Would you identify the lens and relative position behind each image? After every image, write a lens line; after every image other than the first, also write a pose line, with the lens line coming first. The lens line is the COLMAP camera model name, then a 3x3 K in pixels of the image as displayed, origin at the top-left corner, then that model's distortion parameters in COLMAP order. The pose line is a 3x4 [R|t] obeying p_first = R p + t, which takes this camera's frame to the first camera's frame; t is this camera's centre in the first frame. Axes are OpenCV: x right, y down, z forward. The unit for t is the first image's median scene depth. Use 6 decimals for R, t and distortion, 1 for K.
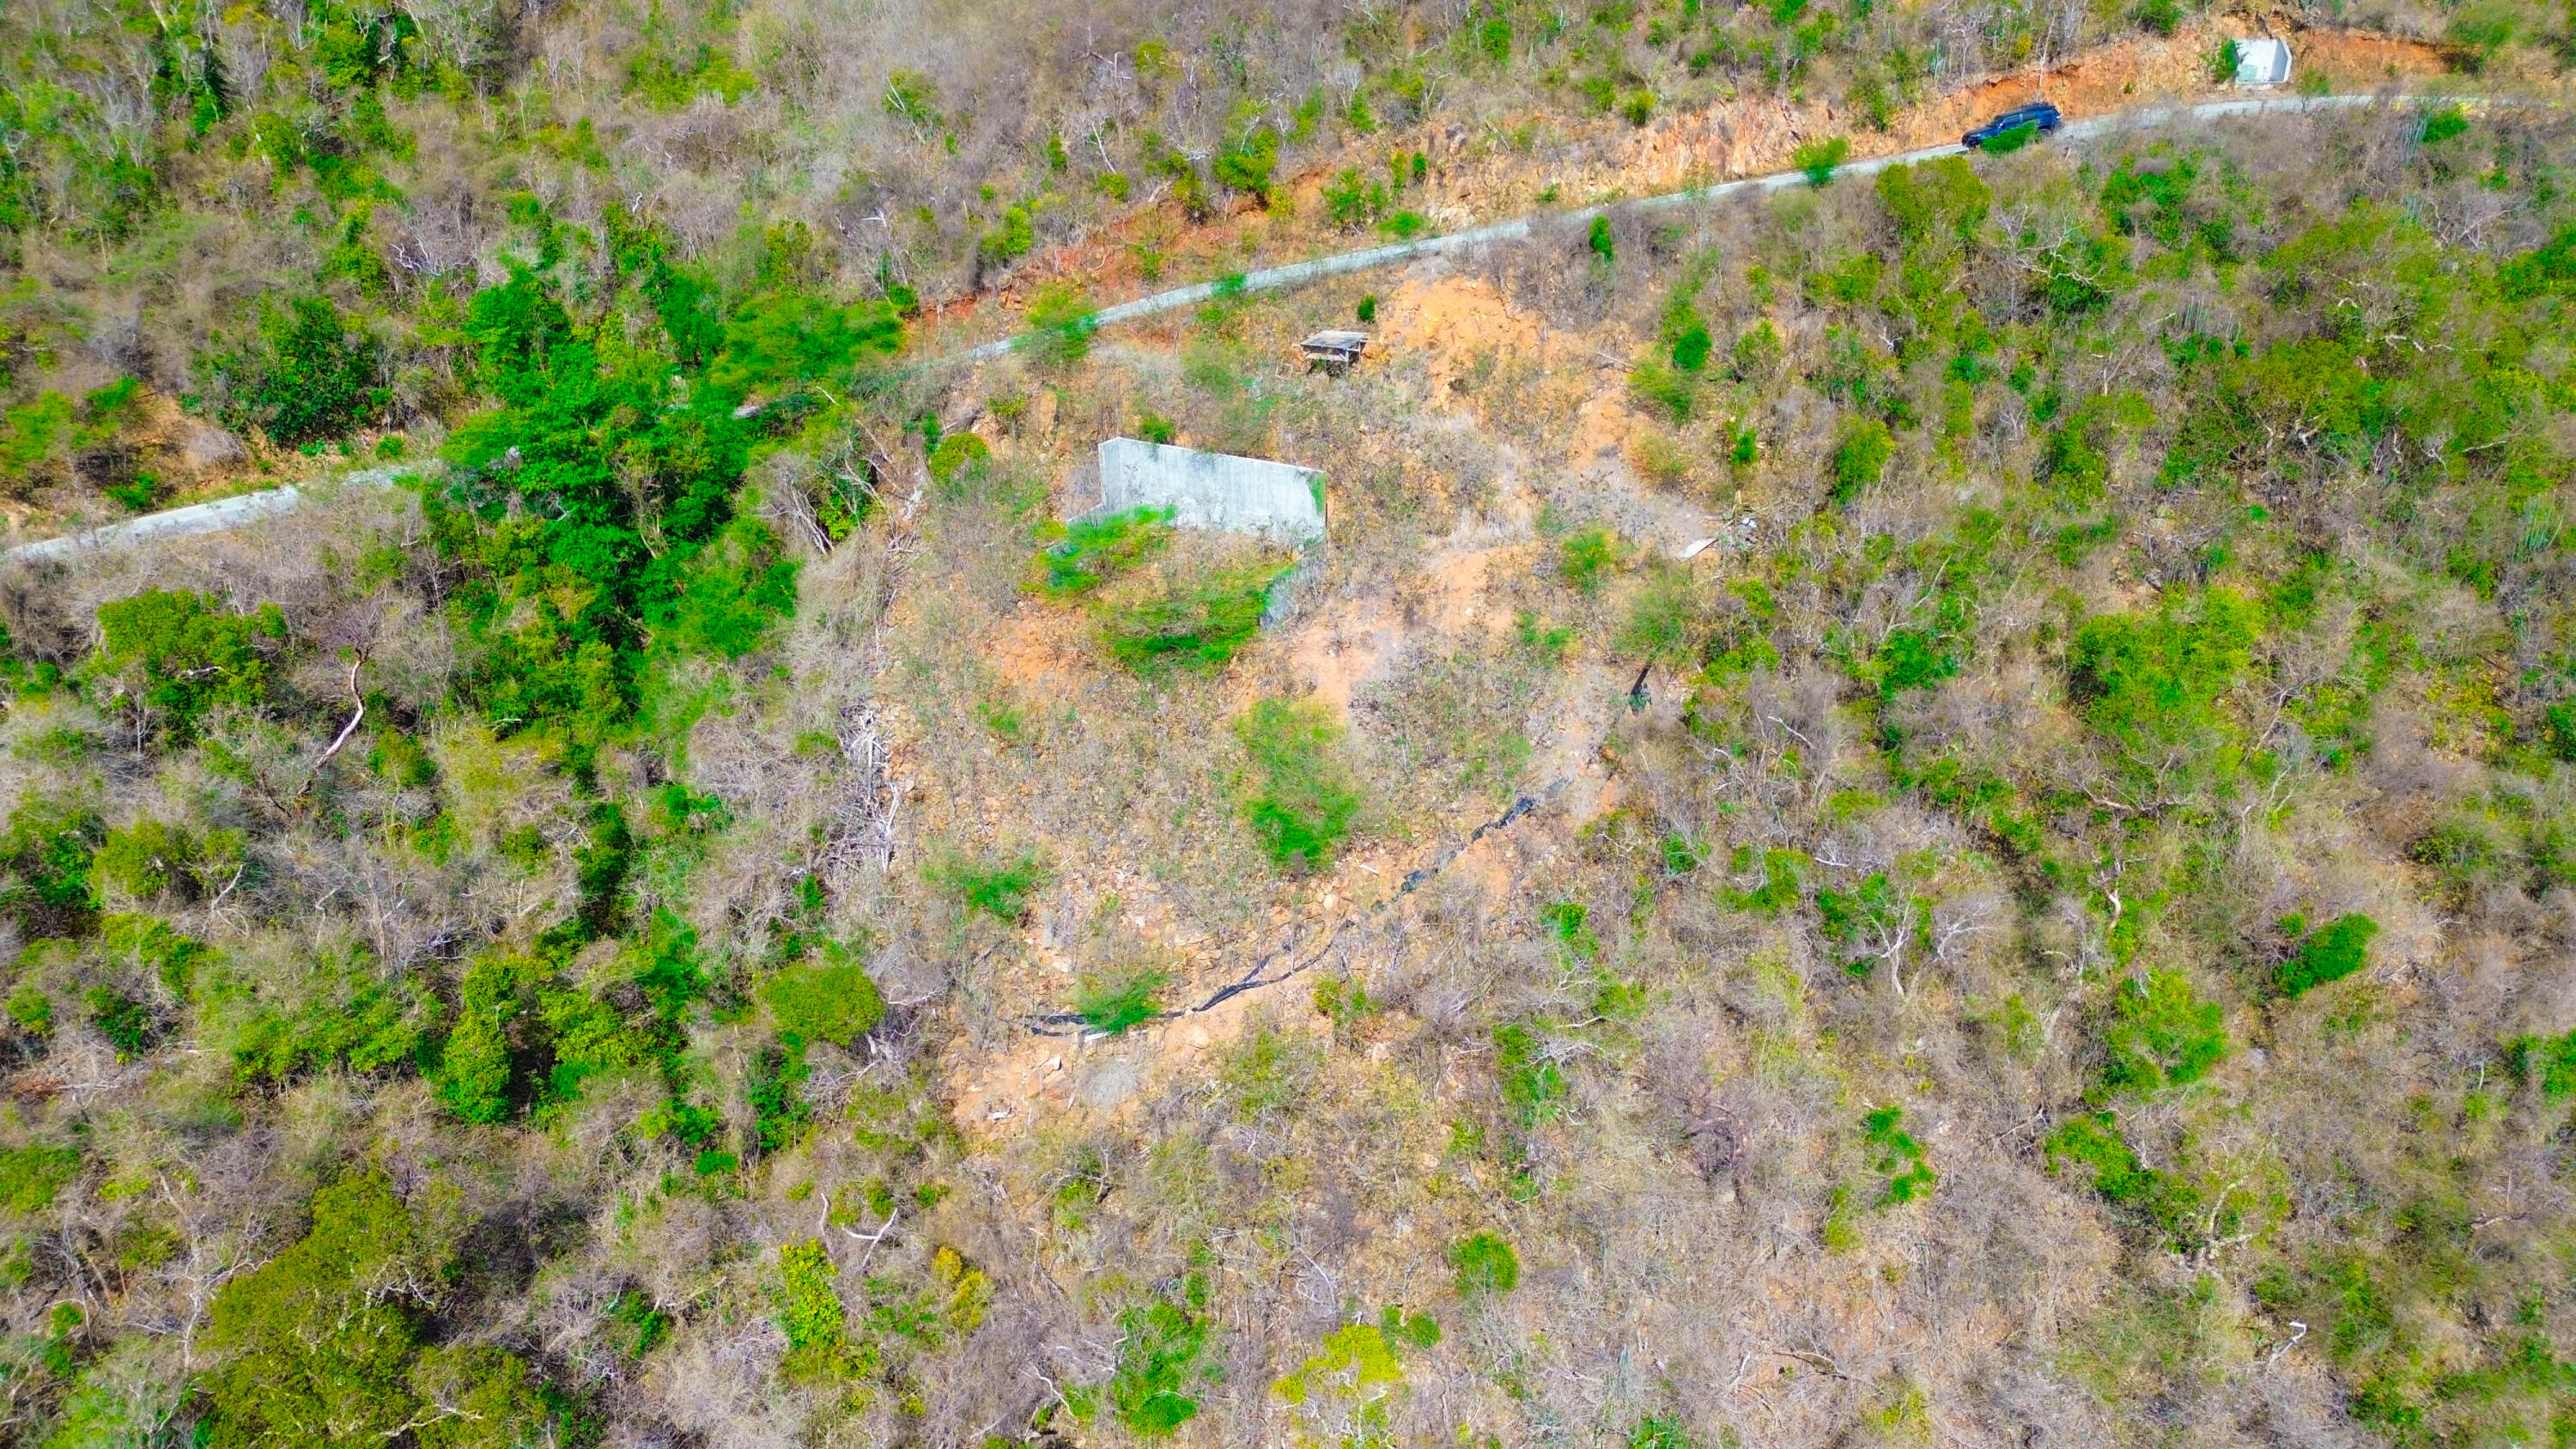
lens RADIAL K [[1824.9, 0, 1272.0], [0, 1824.9, 706.5], [0, 0, 1]] dist [0.071143, -0.062649]
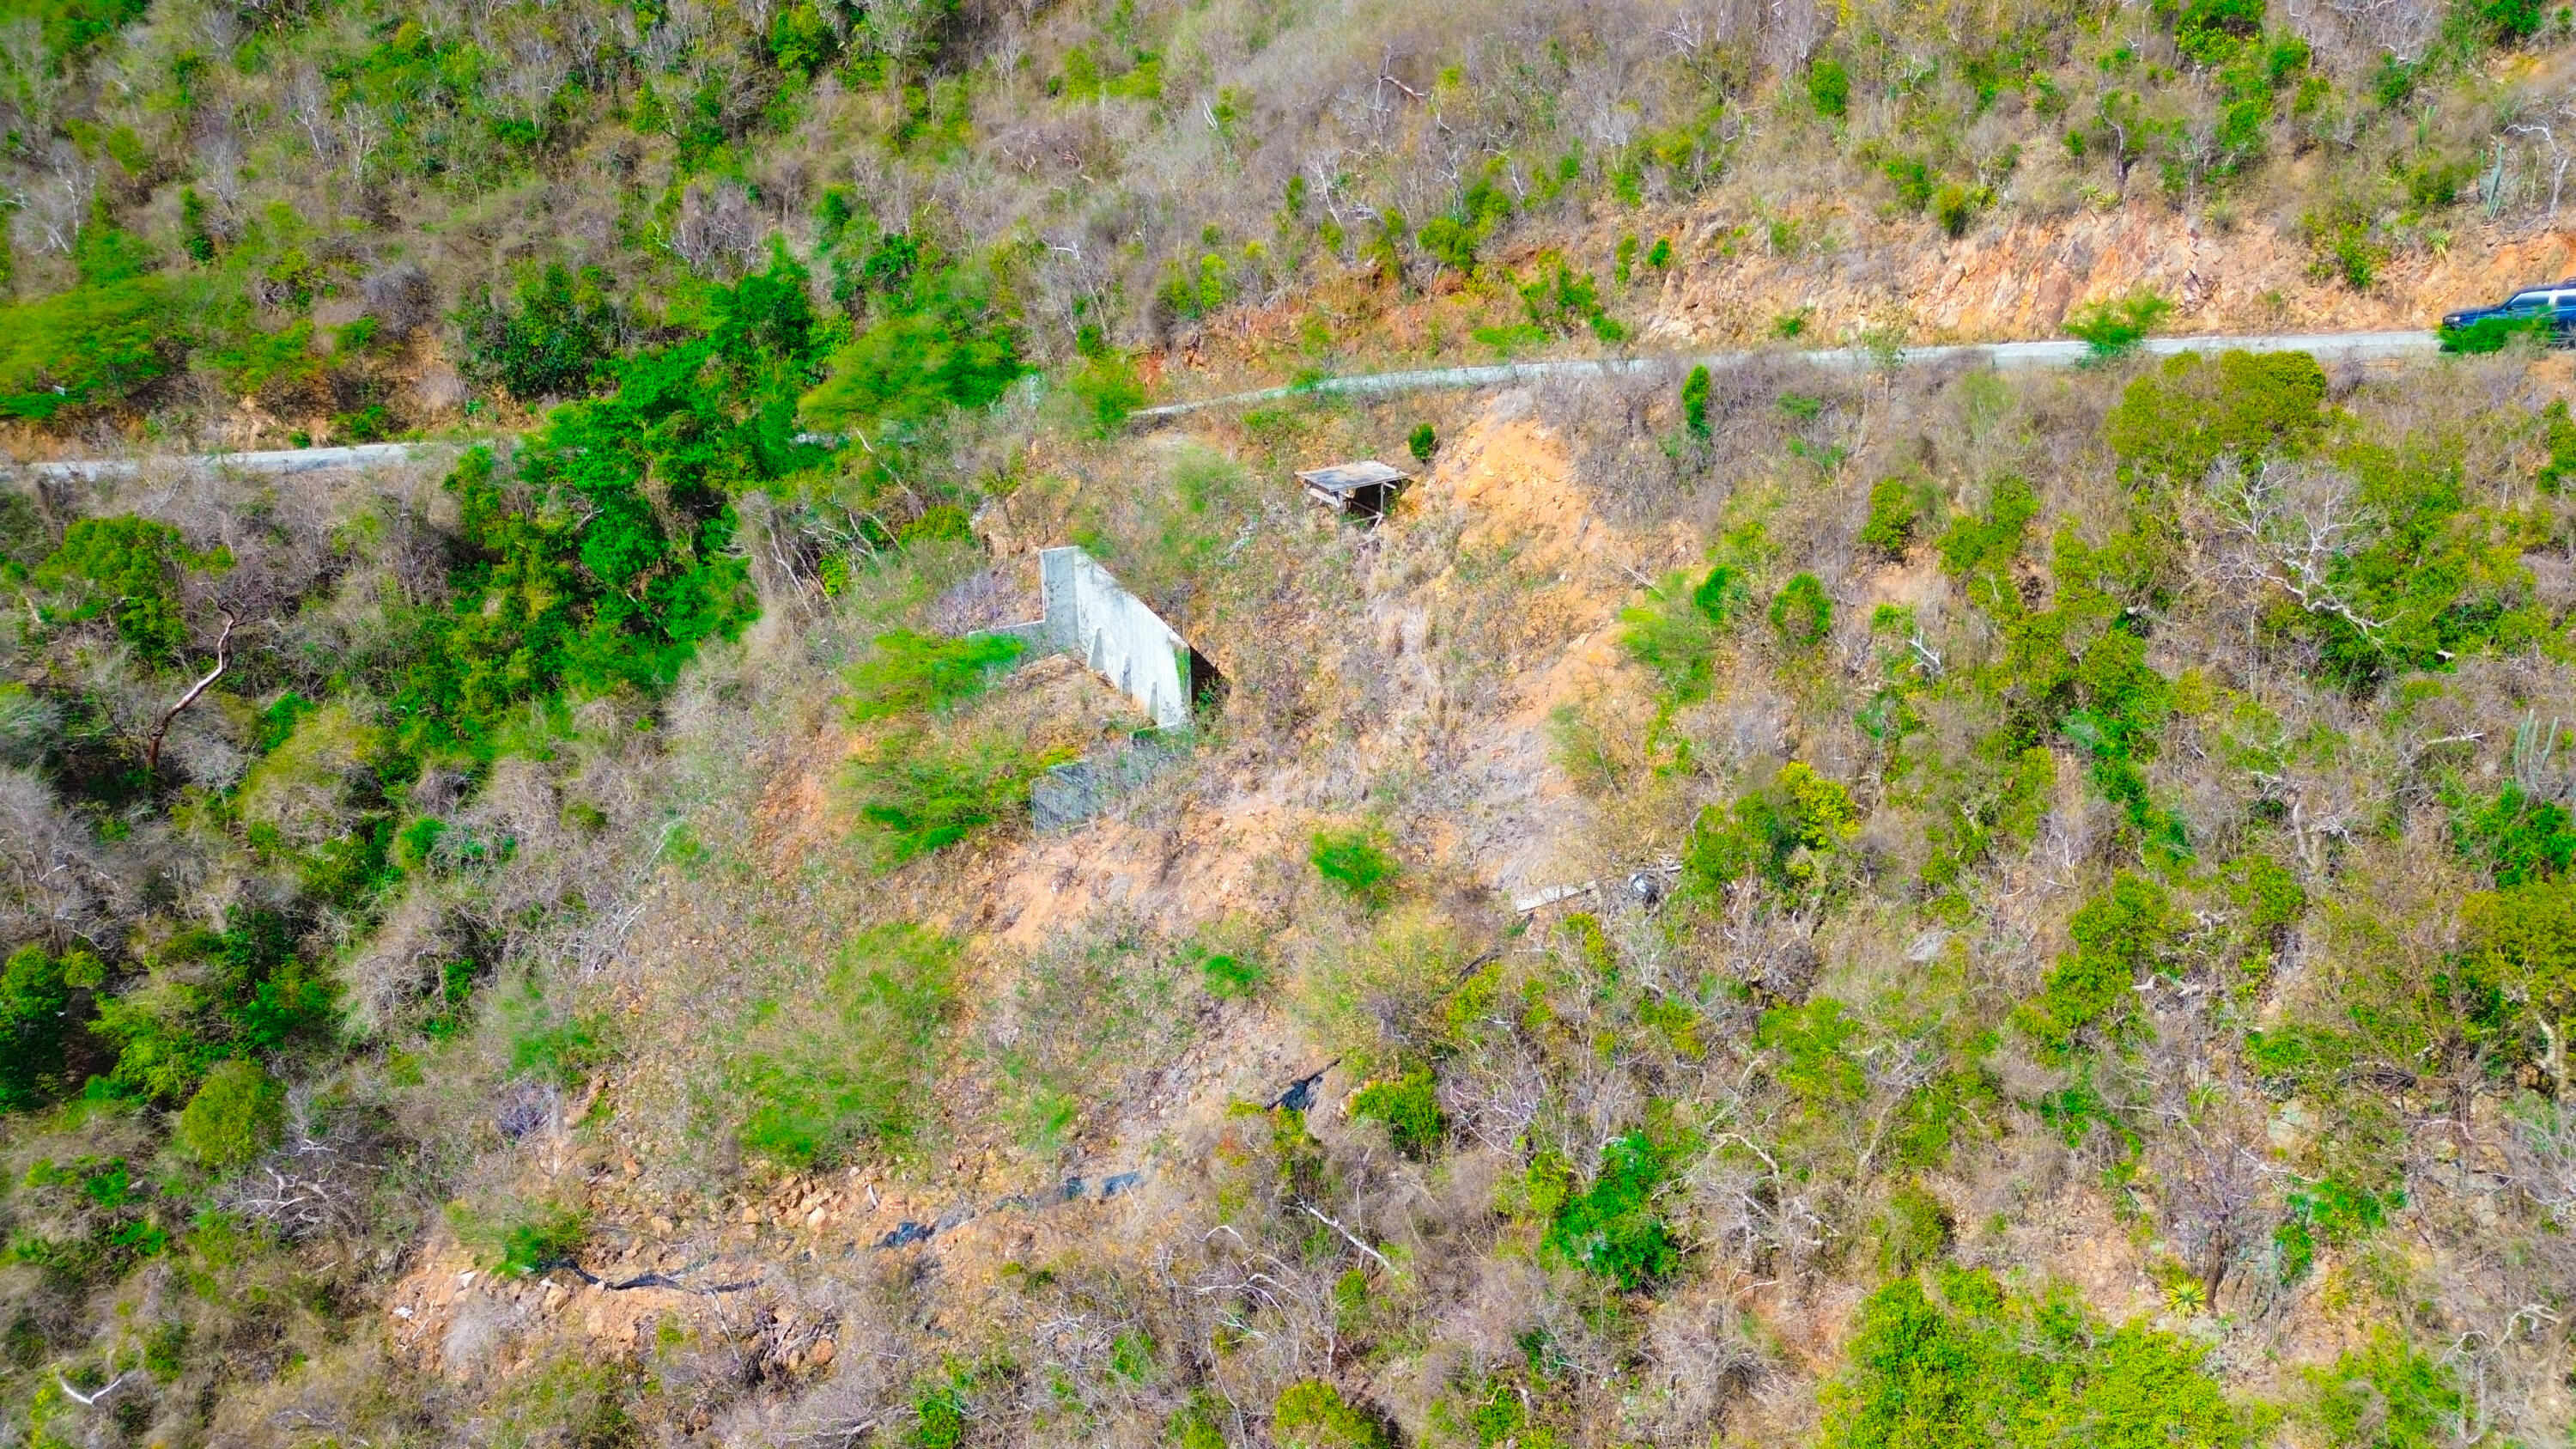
lens RADIAL K [[1824.9, 0, 1287.6], [0, 1824.9, 727.5], [0, 0, 1]] dist [0.071143, -0.062649]
pose [[0.816987, 0.247023, -0.521068, 0.408934], [-0.243157, 0.966915, 0.077139, -0.146482], [0.522883, 0.063679, 0.850022, 0.346521]]
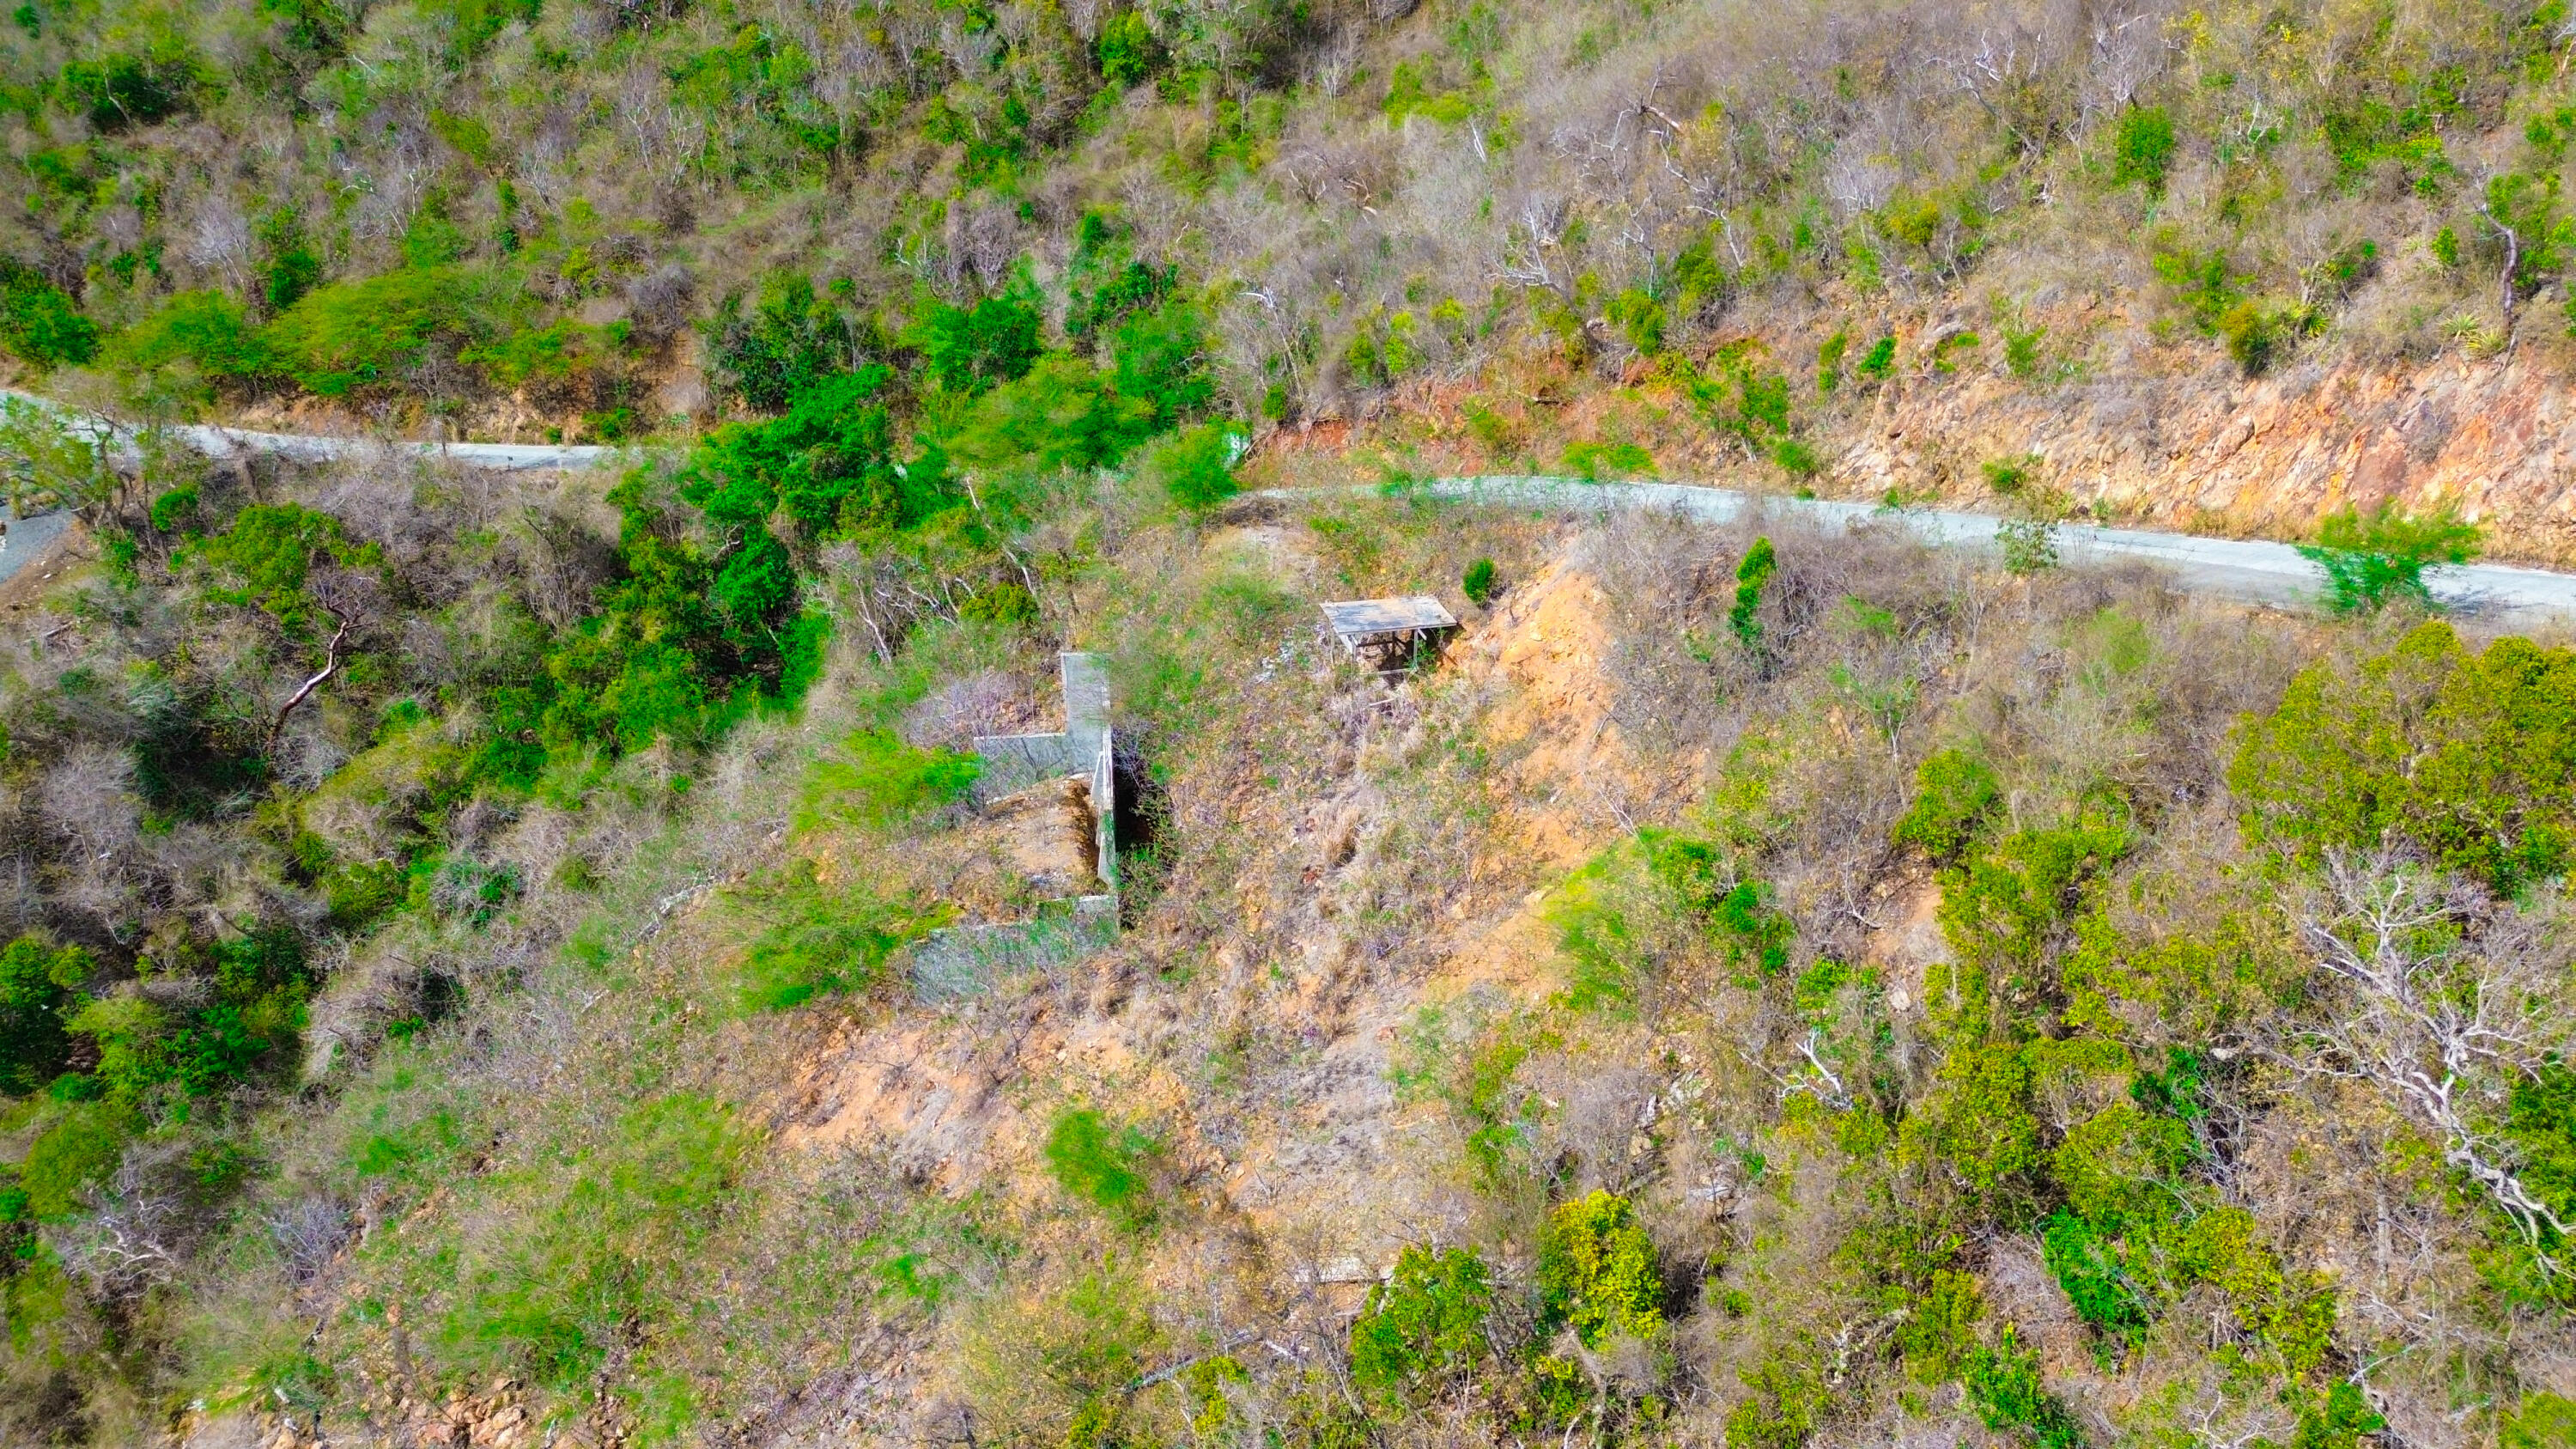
lens RADIAL K [[1824.9, 0, 1287.0], [0, 1824.9, 727.8], [0, 0, 1]] dist [0.071143, -0.062649]
pose [[0.575560, 0.342664, -0.742504, 0.445157], [-0.335553, 0.926976, 0.167690, -0.244965], [0.745744, 0.152634, 0.648512, 0.579339]]
